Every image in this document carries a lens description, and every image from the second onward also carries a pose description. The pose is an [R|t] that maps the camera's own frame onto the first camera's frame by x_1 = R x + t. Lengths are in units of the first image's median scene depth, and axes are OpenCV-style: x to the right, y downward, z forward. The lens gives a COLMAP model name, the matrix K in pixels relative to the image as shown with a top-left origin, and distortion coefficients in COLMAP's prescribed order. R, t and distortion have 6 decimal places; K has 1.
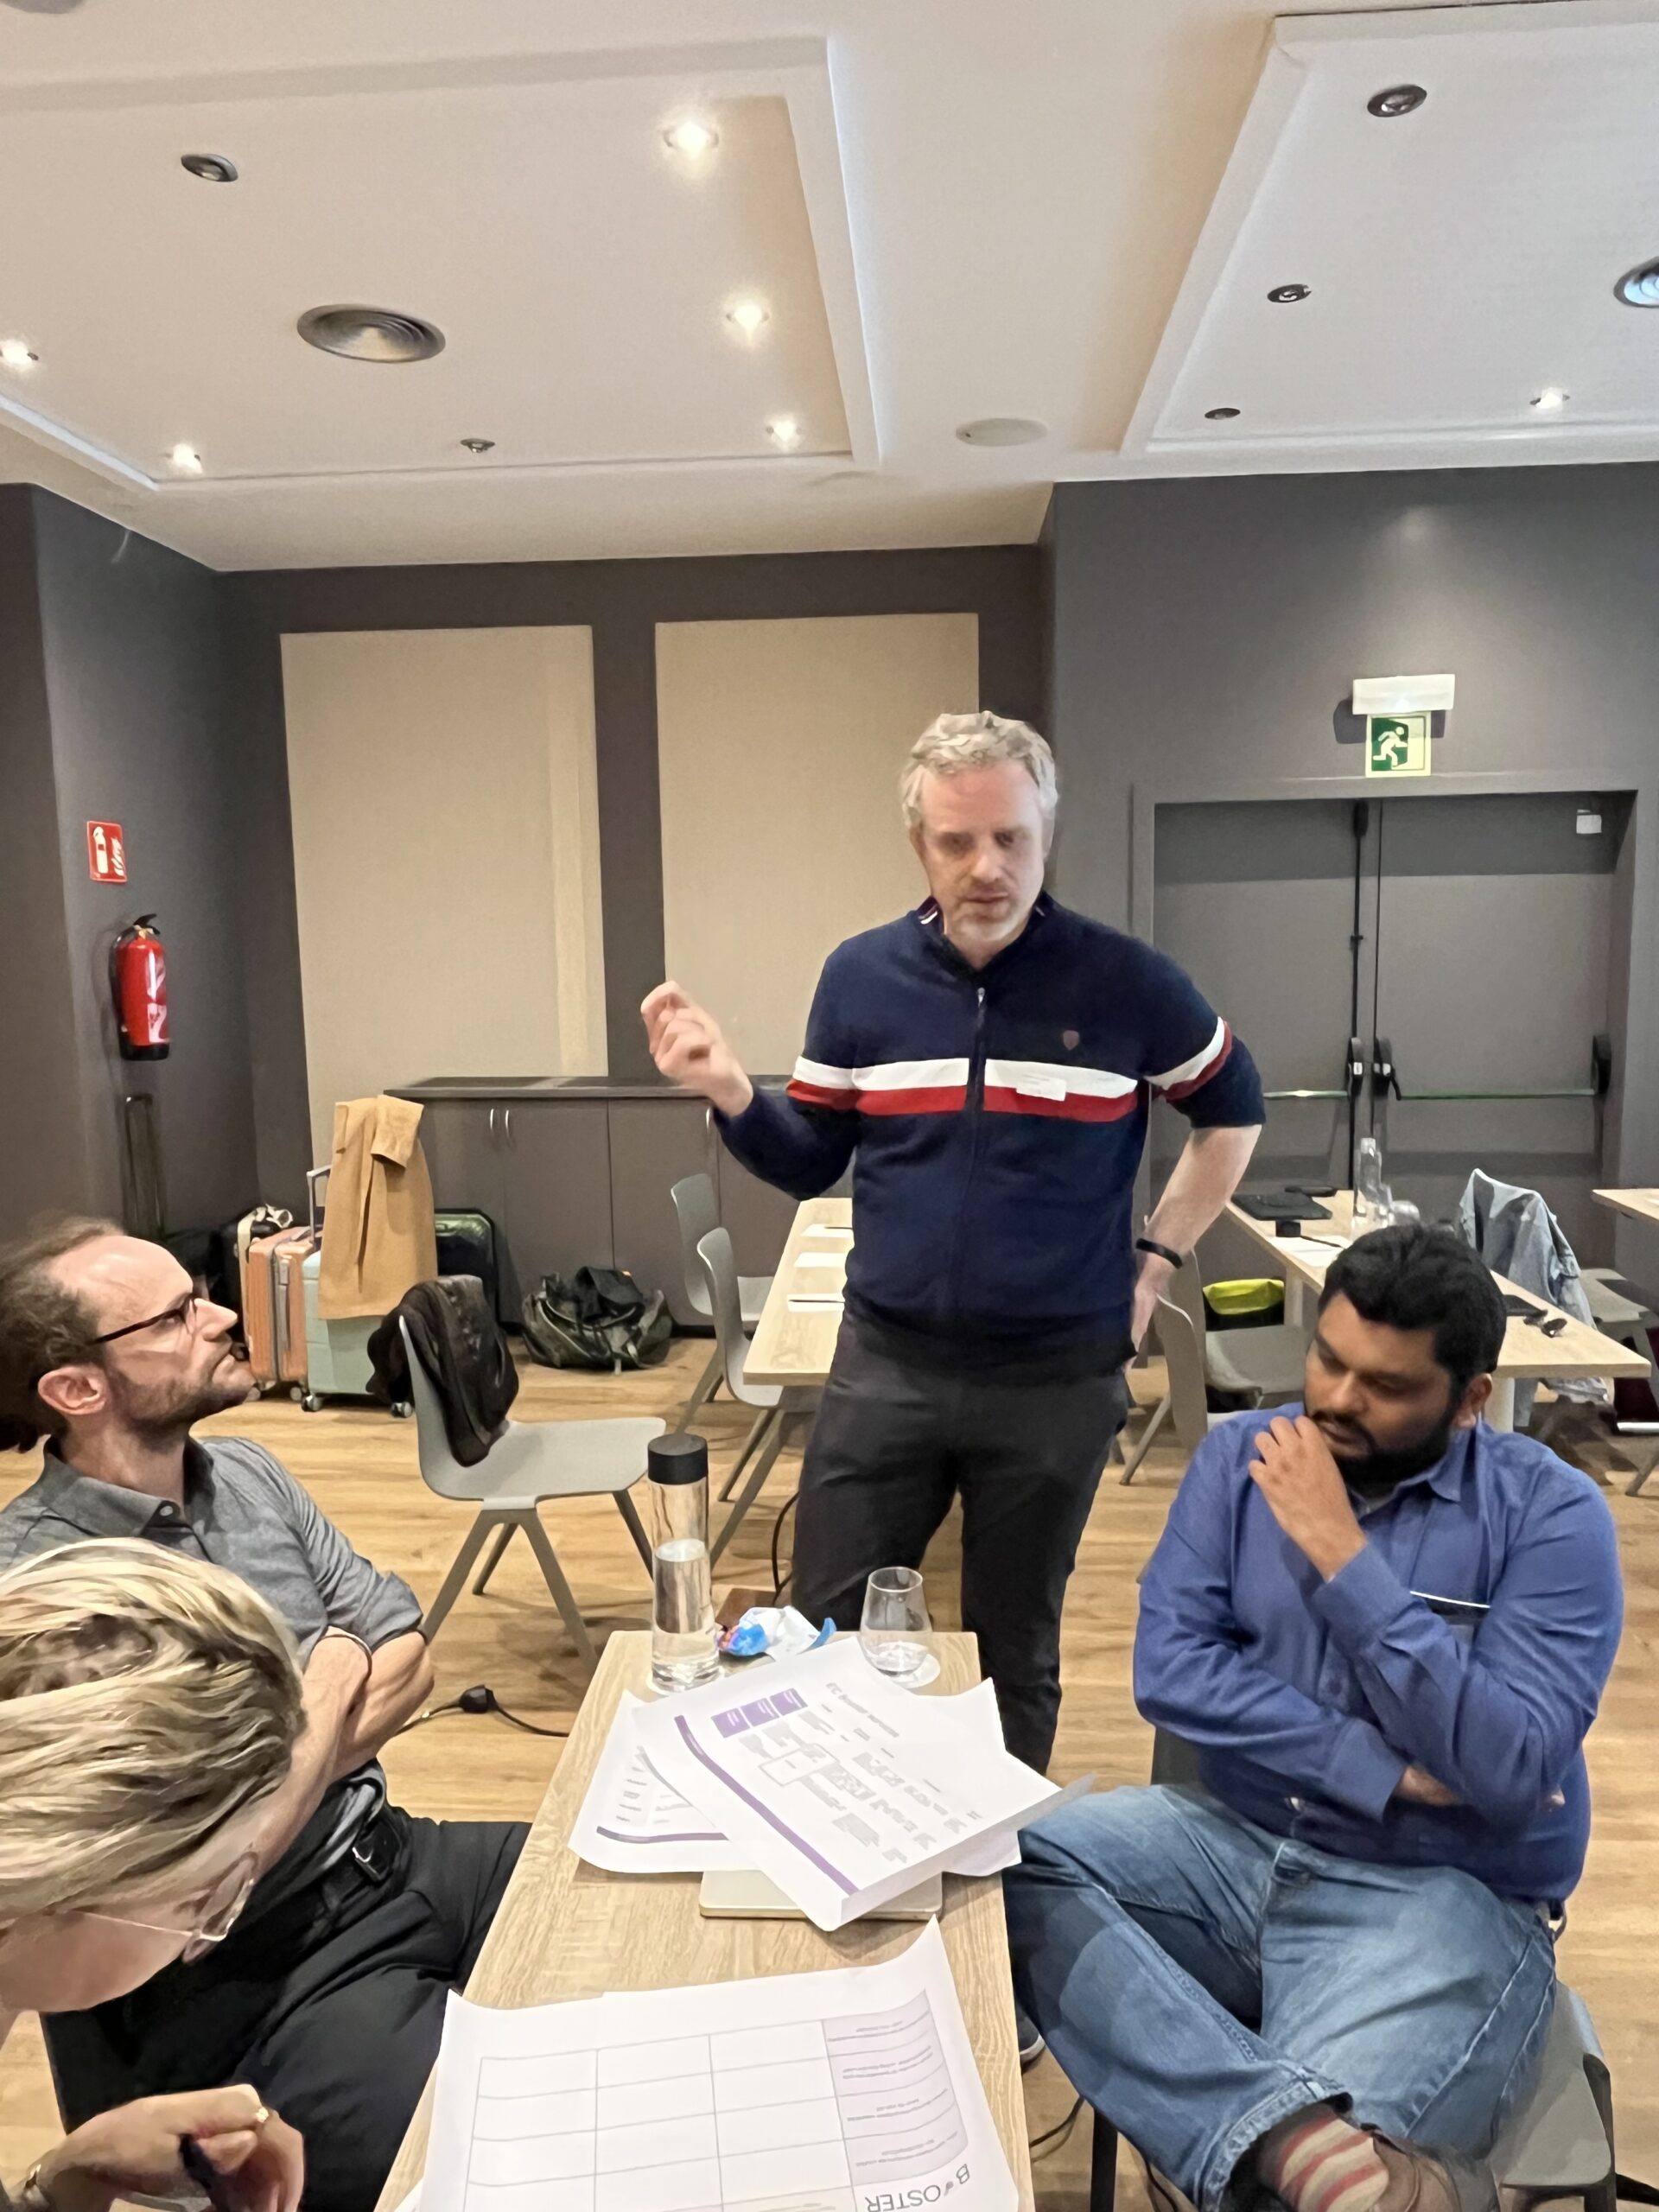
lens RADIAL K [[1466.2, 0, 880.2], [0, 1466.2, 1093.7], [0, 0, 1]] dist [-0.009069, -0.001032]
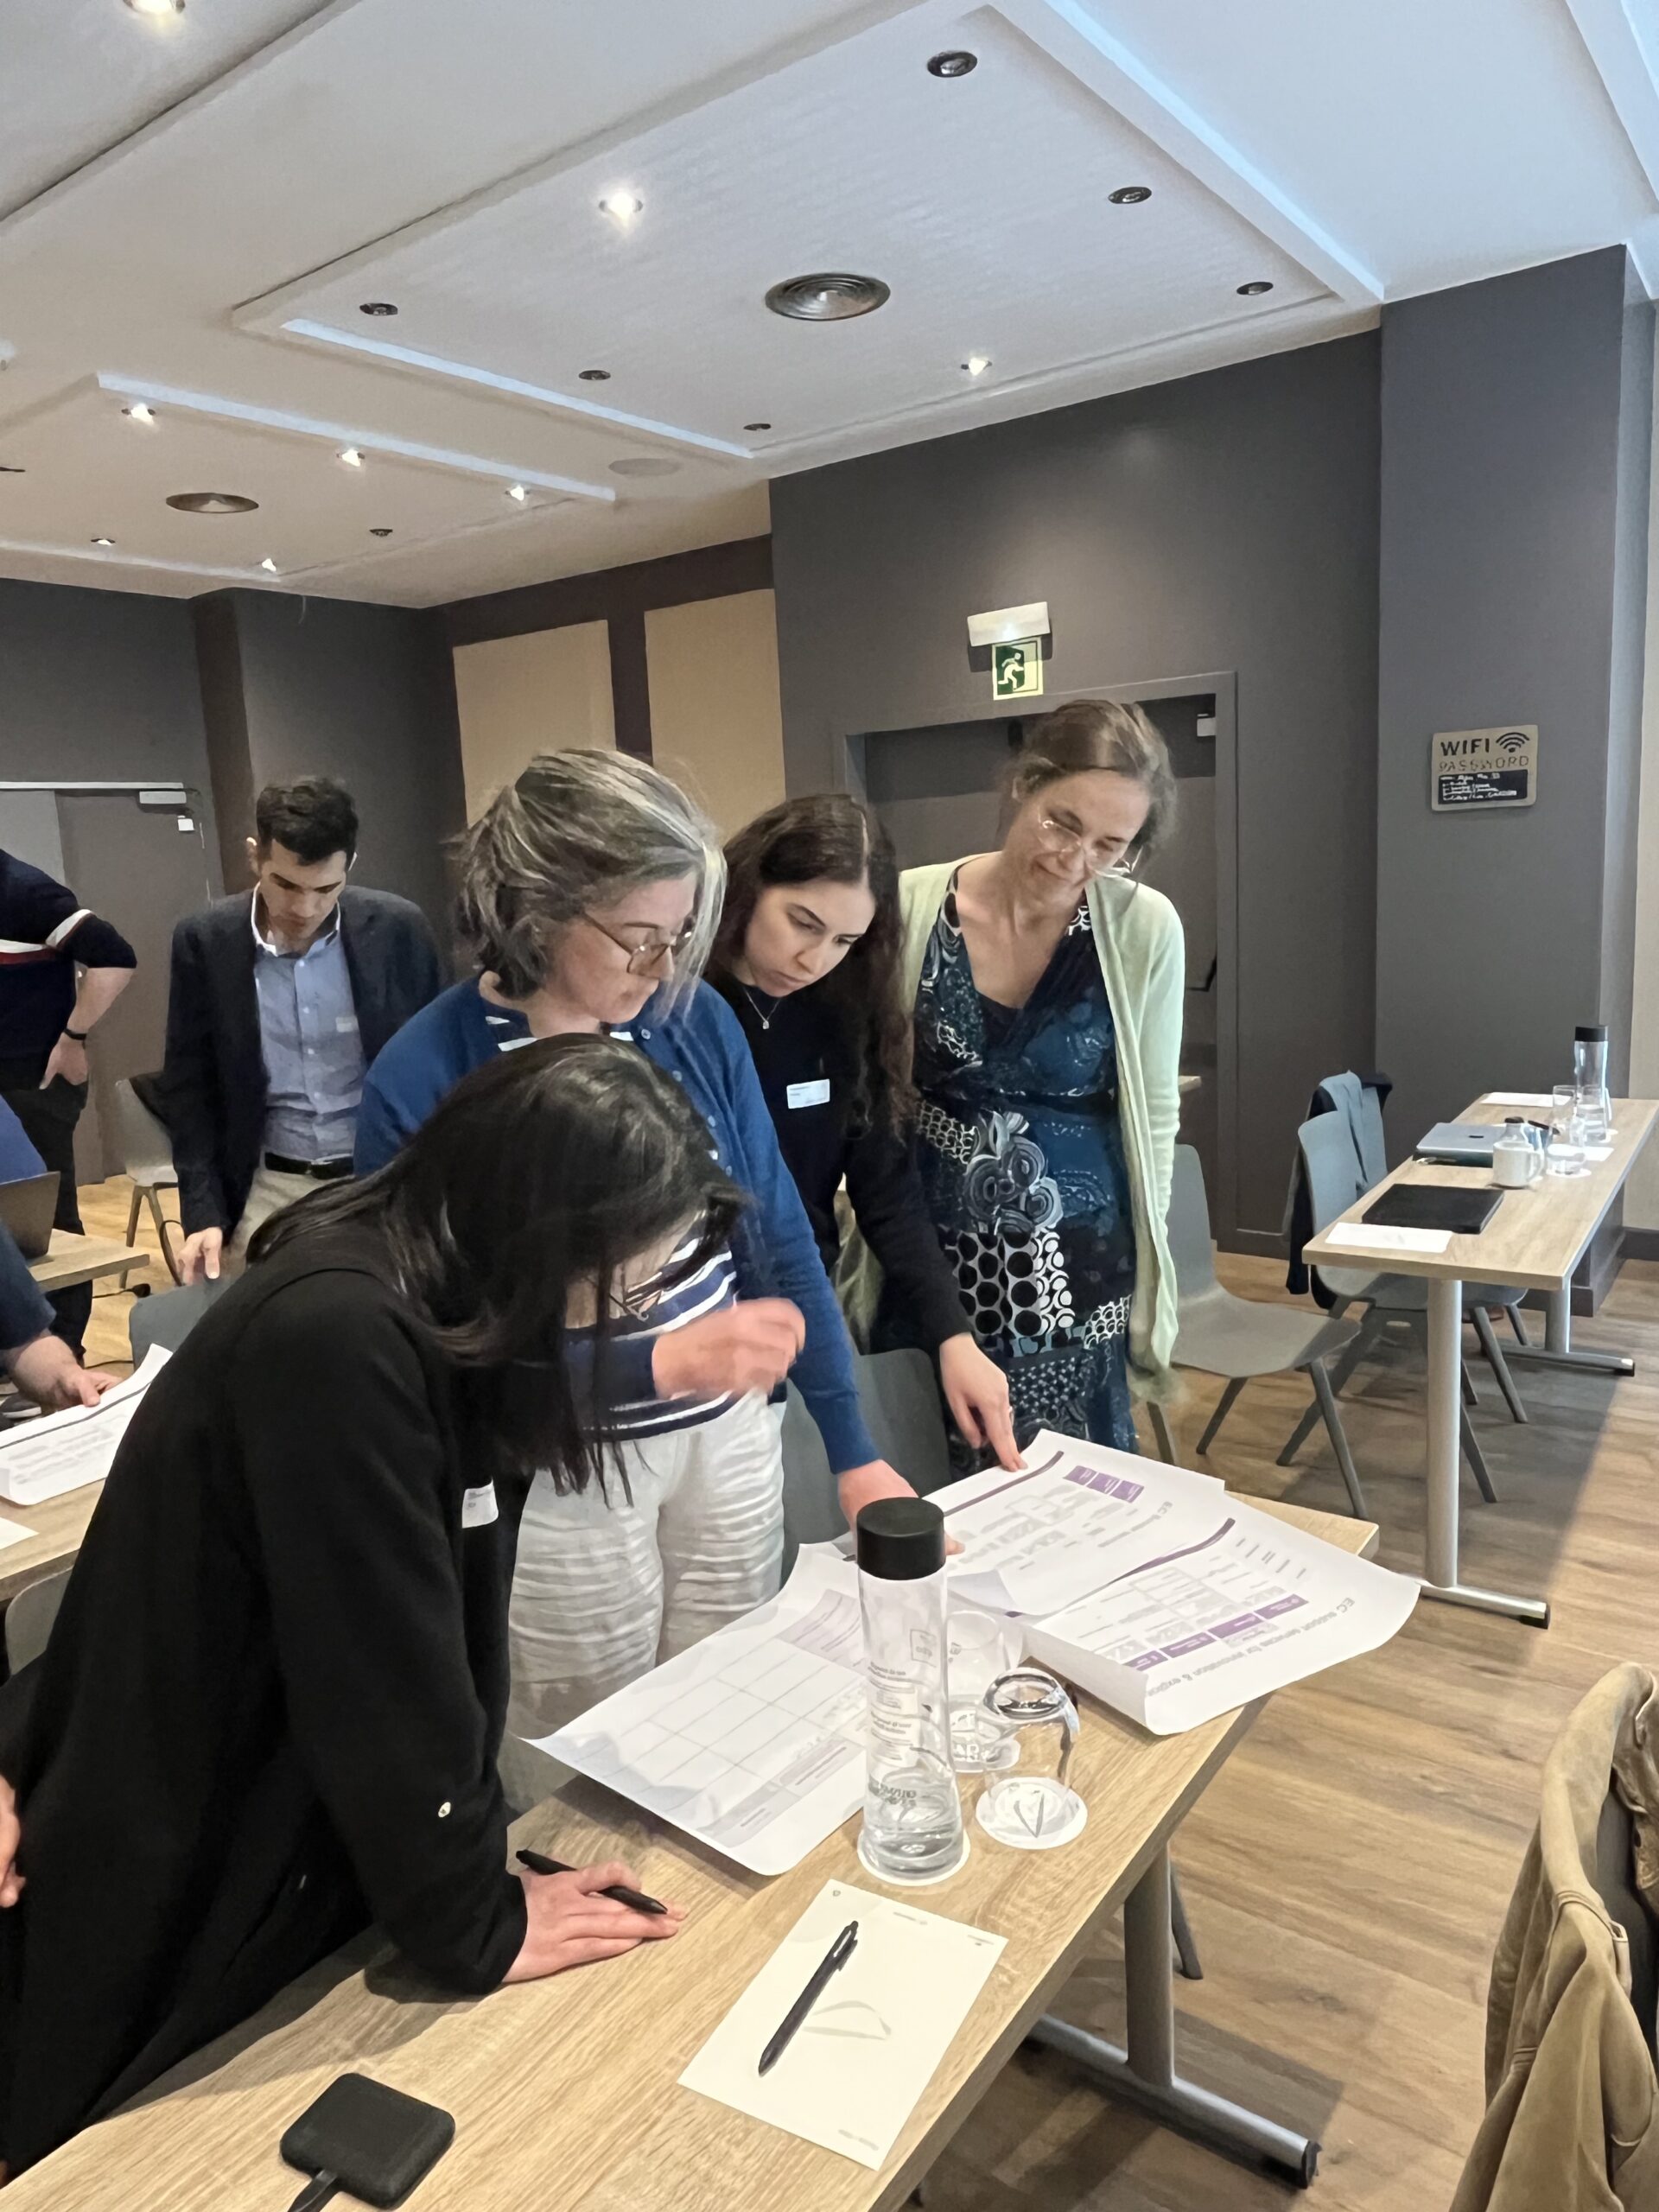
lens RADIAL K [[1466.2, 0, 880.2], [0, 1466.2, 1093.7], [0, 0, 1]] dist [-0.009069, -0.001032]
pose [[0.844850, 0.063586, -0.531211, 0.883676], [-0.023083, 0.996320, 0.082548, -0.003562], [0.534505, -0.057478, 0.843209, -0.025249]]
